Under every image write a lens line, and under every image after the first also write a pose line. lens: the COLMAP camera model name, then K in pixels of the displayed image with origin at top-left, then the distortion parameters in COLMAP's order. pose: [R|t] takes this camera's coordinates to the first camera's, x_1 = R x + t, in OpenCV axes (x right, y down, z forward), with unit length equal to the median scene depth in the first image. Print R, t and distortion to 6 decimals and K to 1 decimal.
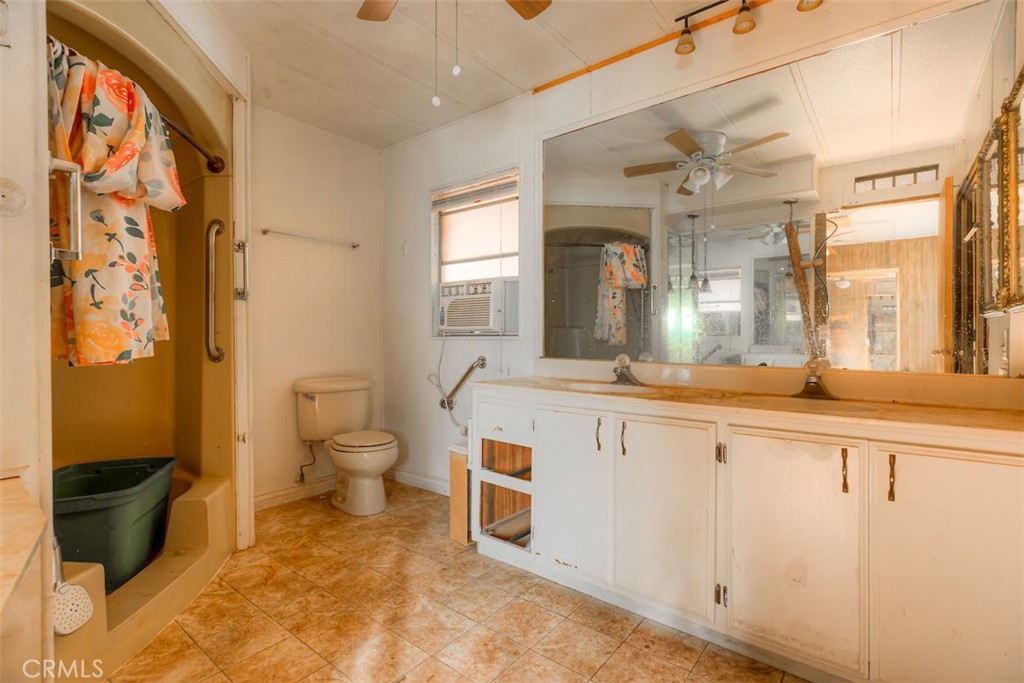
lens RADIAL K [[475.8, 0, 509.3], [0, 475.8, 338.5], [0, 0, 1]] dist [0.002174, -0.000044]
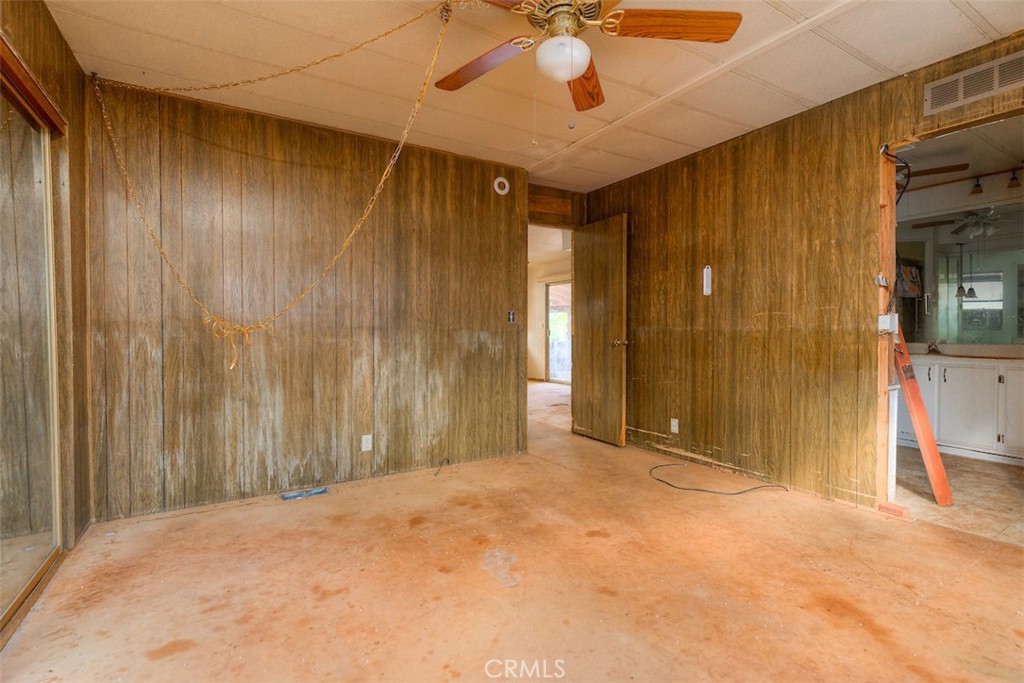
lens RADIAL K [[475.8, 0, 509.3], [0, 475.8, 338.5], [0, 0, 1]] dist [0.002174, -0.000044]
pose [[0.942721, 0.000646, -0.333582, -0.401265], [0.003656, 0.999918, 0.012269, -0.001654], [0.333562, -0.012785, 0.942641, -0.769268]]
